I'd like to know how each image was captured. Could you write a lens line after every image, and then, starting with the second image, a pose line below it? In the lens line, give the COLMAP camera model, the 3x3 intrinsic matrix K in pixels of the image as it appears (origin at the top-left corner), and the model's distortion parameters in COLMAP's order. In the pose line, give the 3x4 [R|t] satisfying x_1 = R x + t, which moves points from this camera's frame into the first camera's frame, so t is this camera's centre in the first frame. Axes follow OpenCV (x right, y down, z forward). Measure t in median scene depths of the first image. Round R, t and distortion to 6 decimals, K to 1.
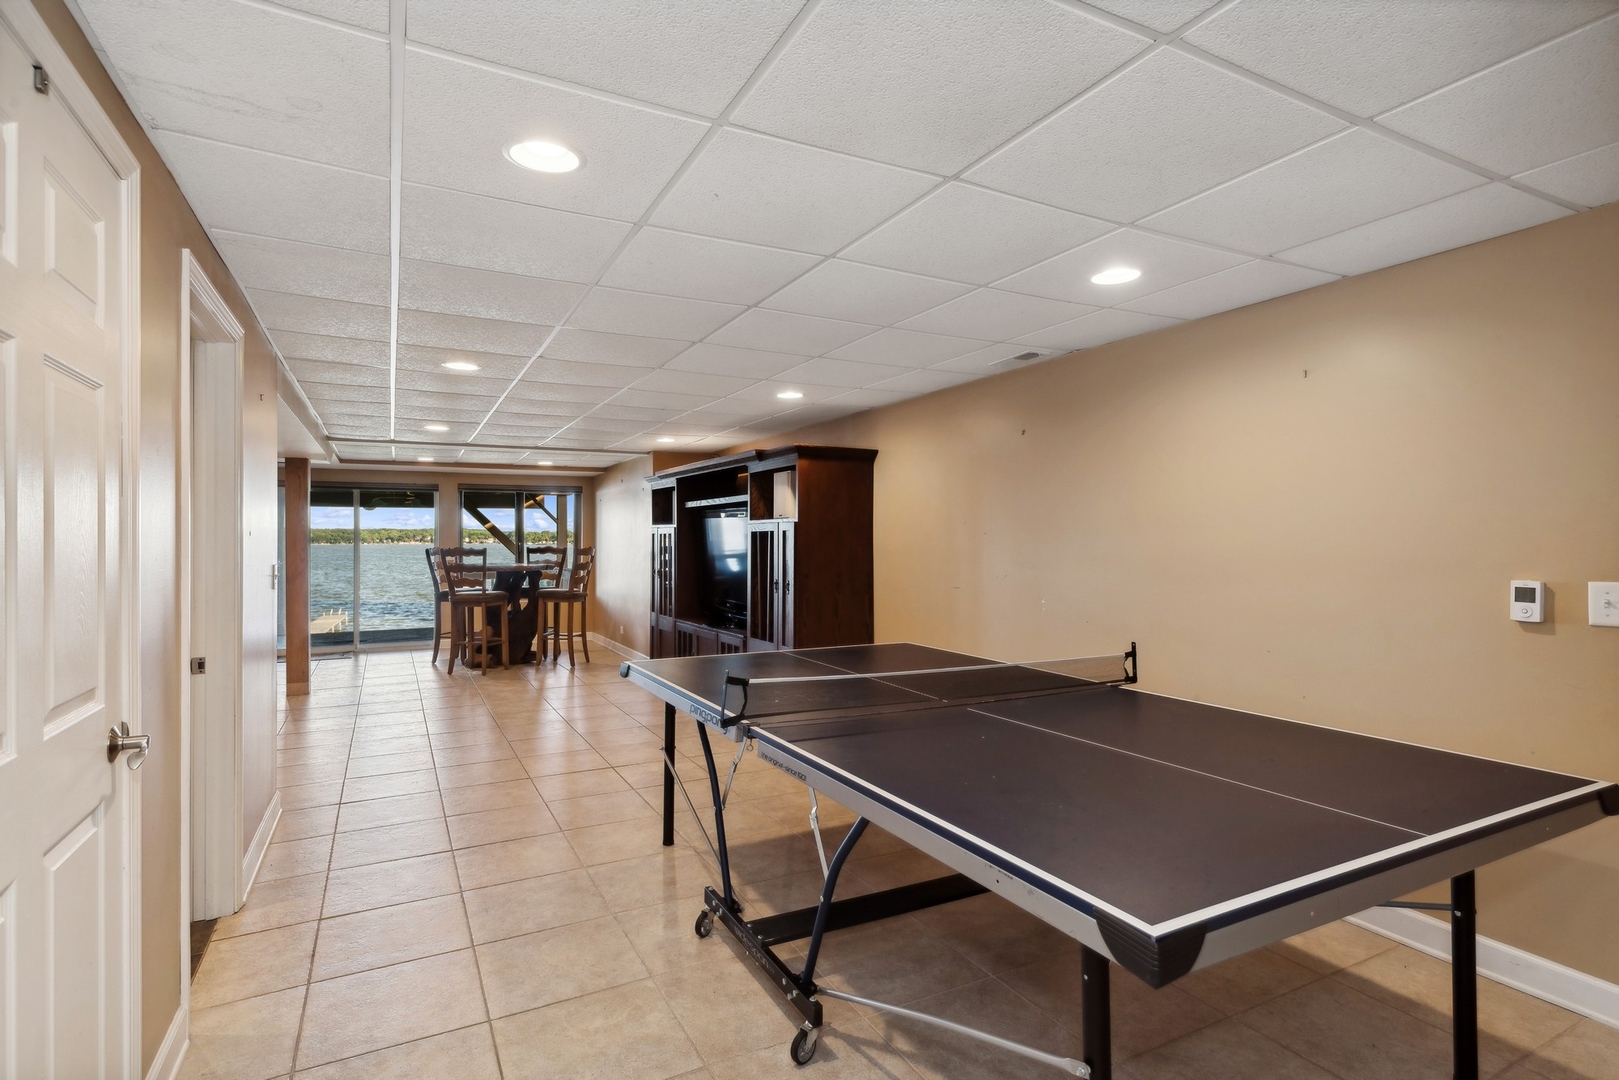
lens RADIAL K [[804.5, 0, 807.3], [0, 804.5, 536.6], [0, 0, 1]] dist [0.000552, 0.000009]
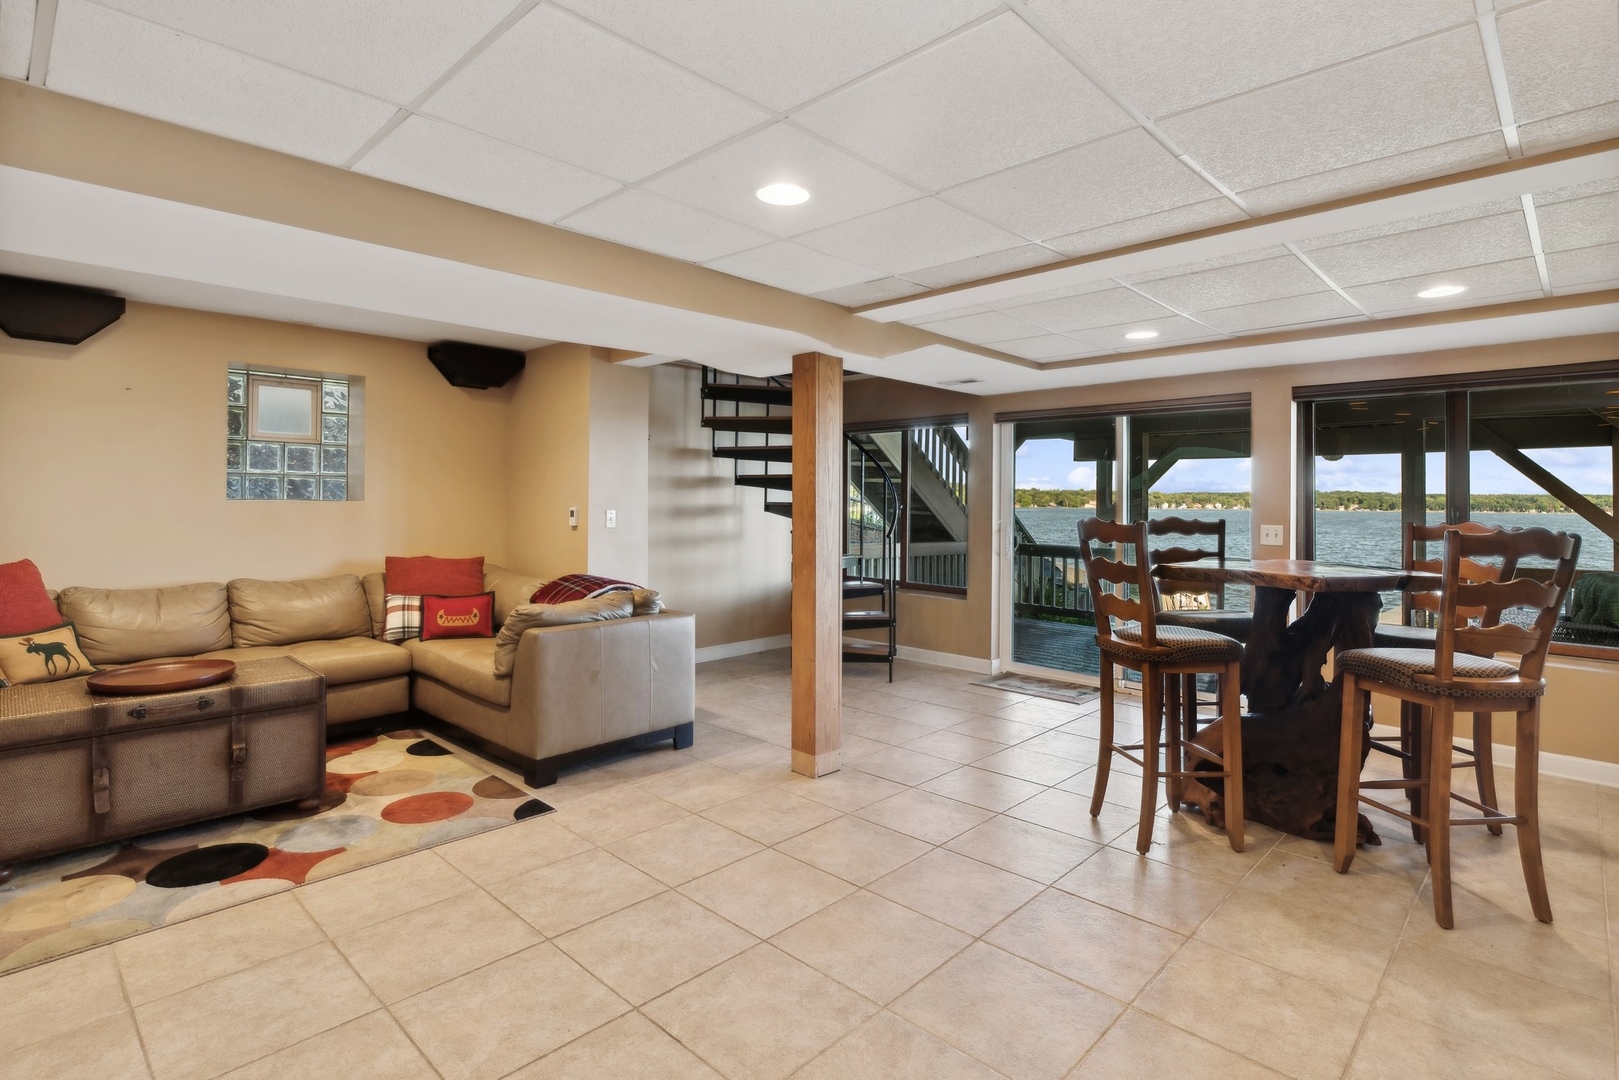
lens RADIAL K [[804.5, 0, 807.3], [0, 804.5, 536.6], [0, 0, 1]] dist [0.000552, 0.000009]
pose [[0.315038, 0.048822, -0.947823, -0.047472], [-0.009050, 0.998785, 0.048438, 0.001216], [0.949036, -0.006682, 0.315097, 0.377044]]
